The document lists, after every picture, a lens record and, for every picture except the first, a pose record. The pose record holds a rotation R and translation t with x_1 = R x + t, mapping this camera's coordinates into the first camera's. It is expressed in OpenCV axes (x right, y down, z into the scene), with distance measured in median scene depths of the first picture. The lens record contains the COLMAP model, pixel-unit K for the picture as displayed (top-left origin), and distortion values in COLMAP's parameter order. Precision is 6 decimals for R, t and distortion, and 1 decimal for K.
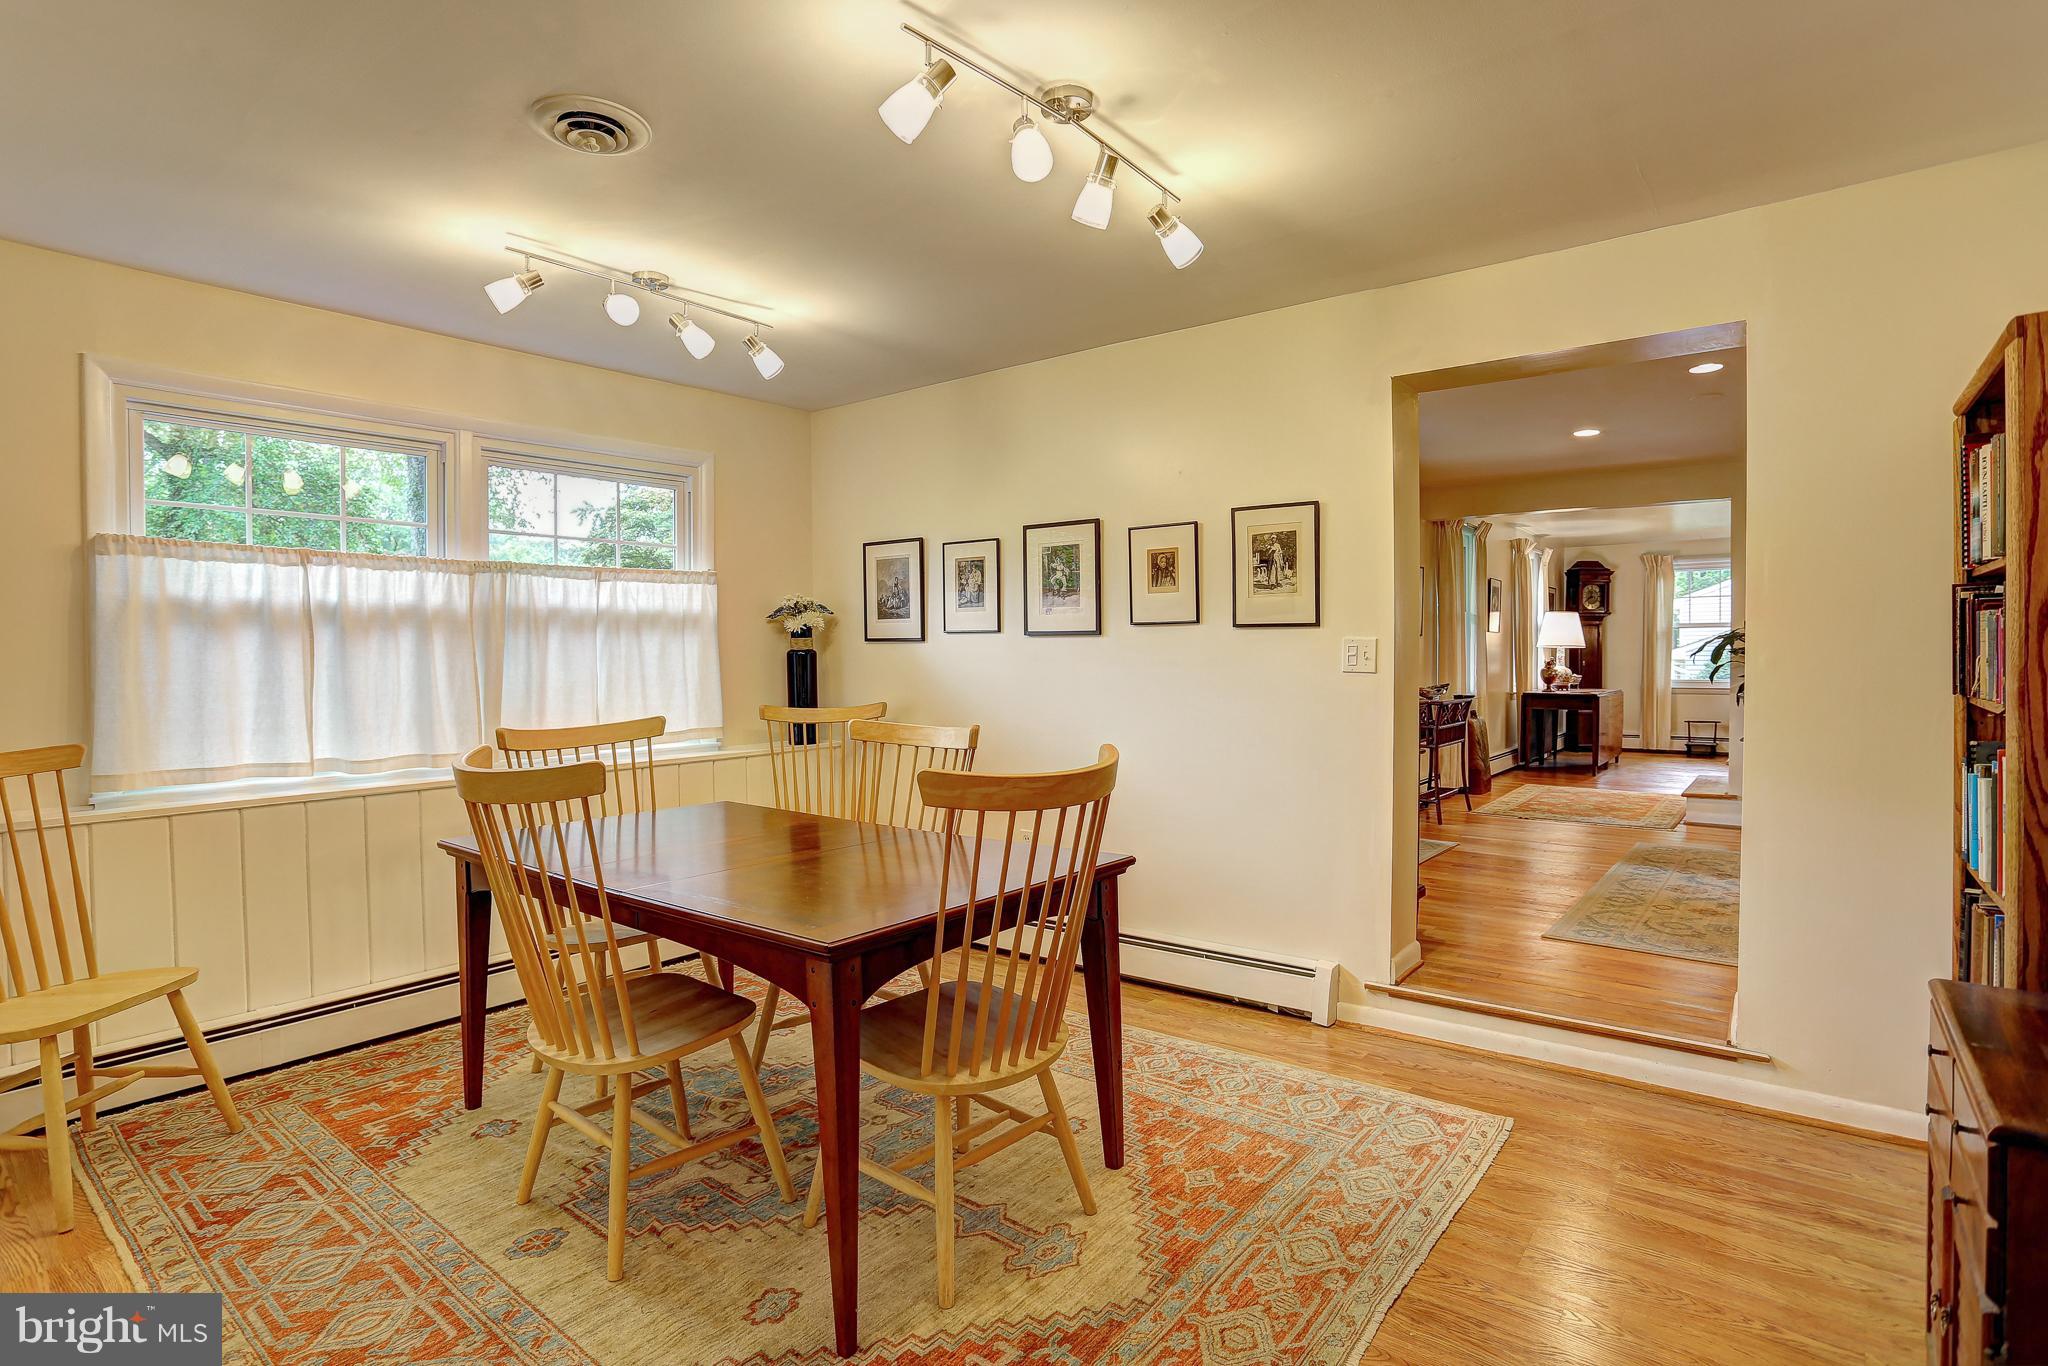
lens RADIAL K [[991.4, 0, 1047.9], [0, 991.4, 668.2], [0, 0, 1]] dist [-0.027779, 0.002558]
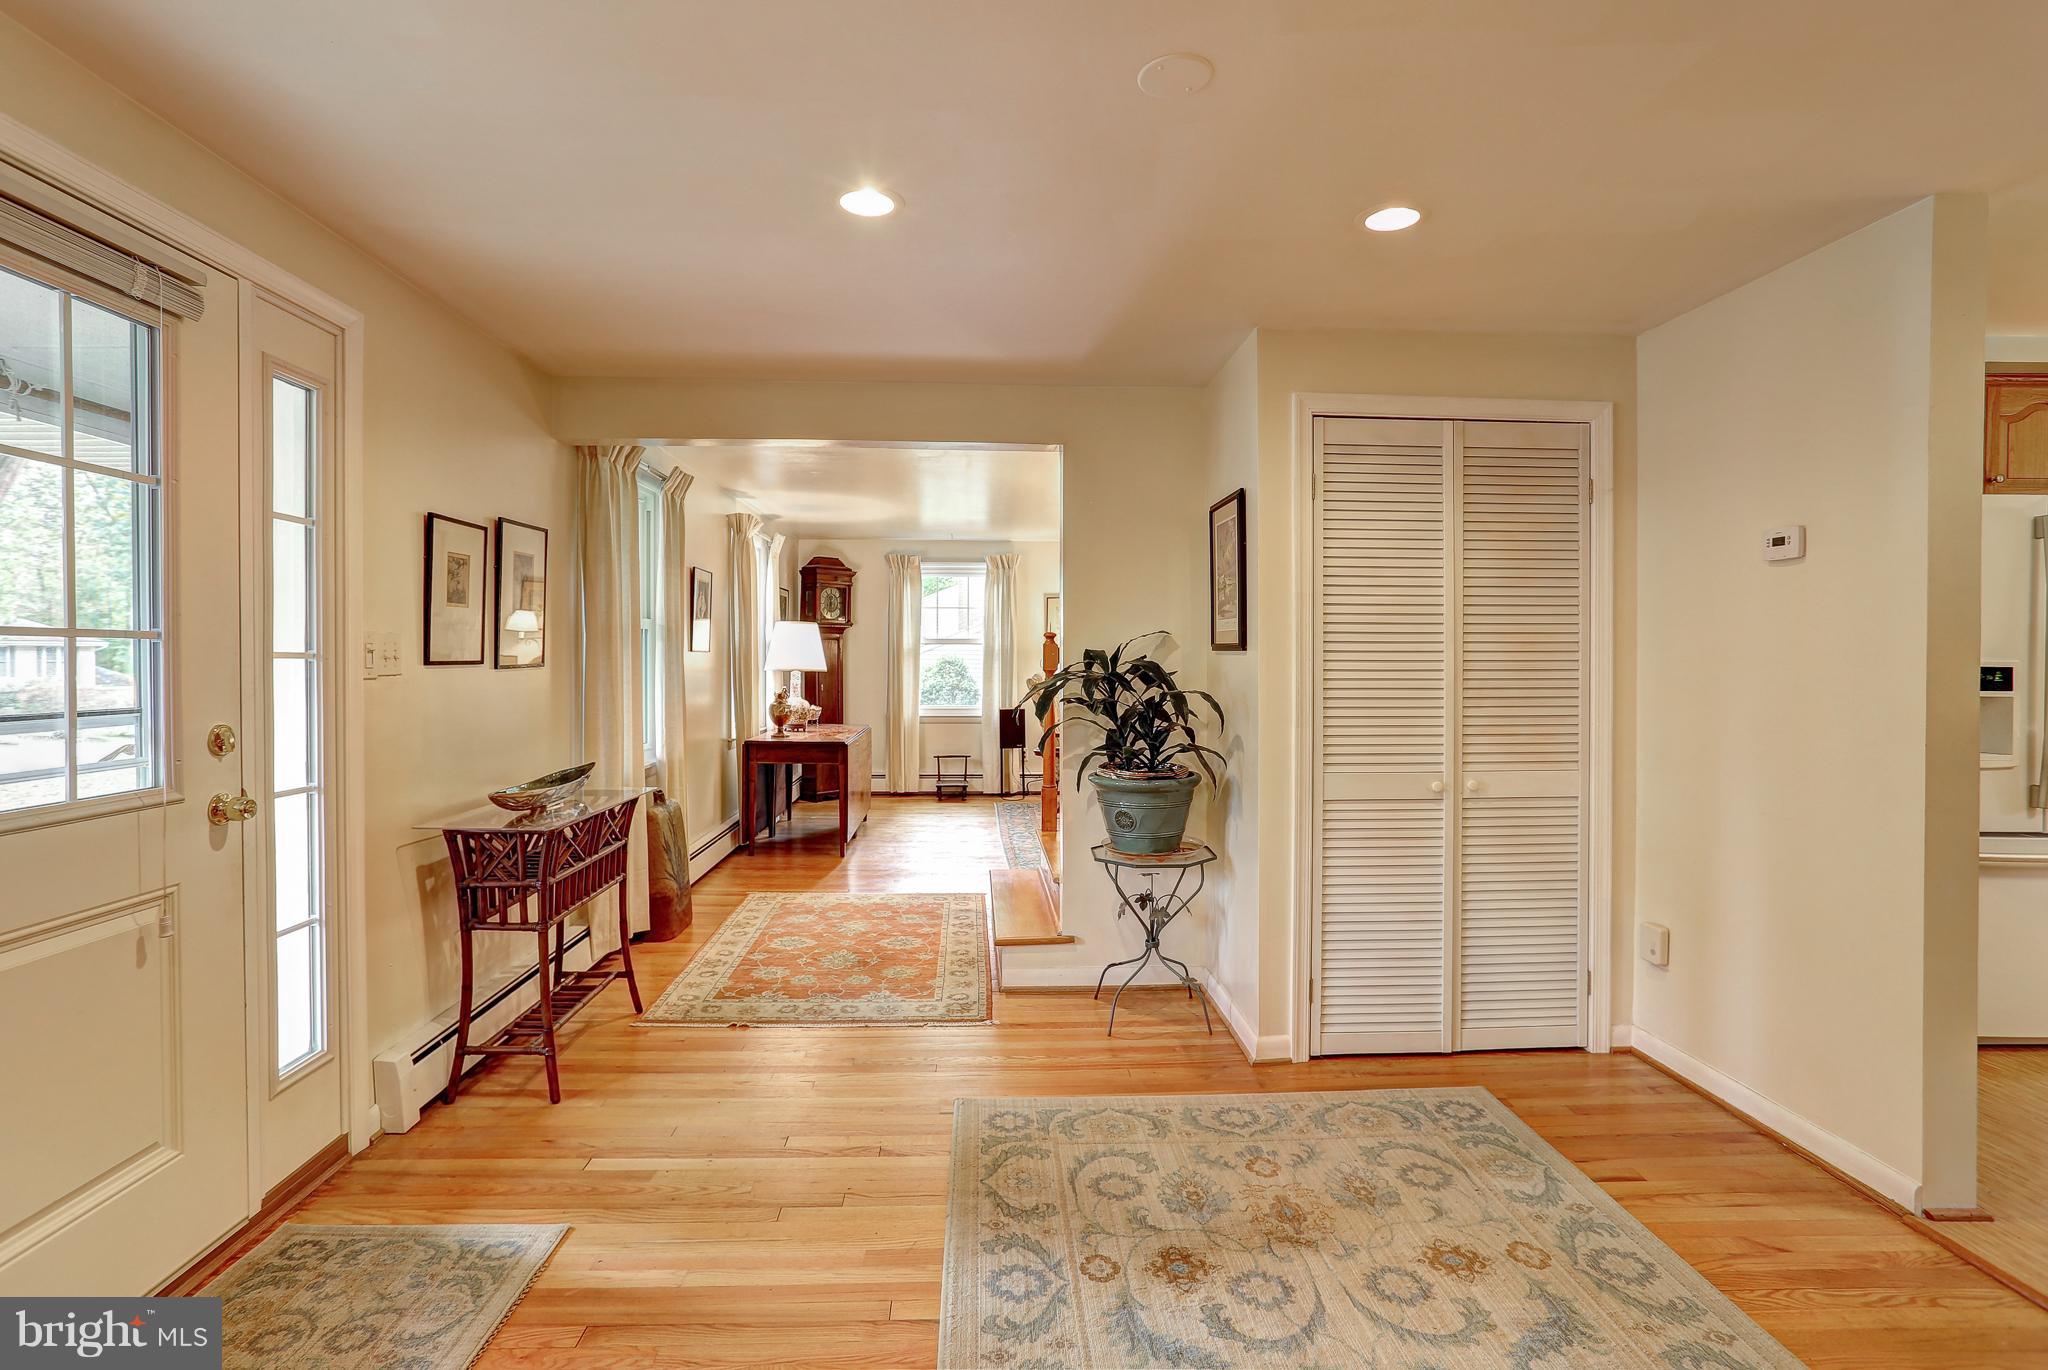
lens RADIAL K [[991.4, 0, 1028.8], [0, 991.4, 662.9], [0, 0, 1]] dist [-0.027779, 0.002558]
pose [[0.754968, -0.002730, 0.655756, 0.172537], [0.009361, 0.999934, -0.006614, -0.020338], [-0.655695, 0.011132, 0.754944, 0.336322]]
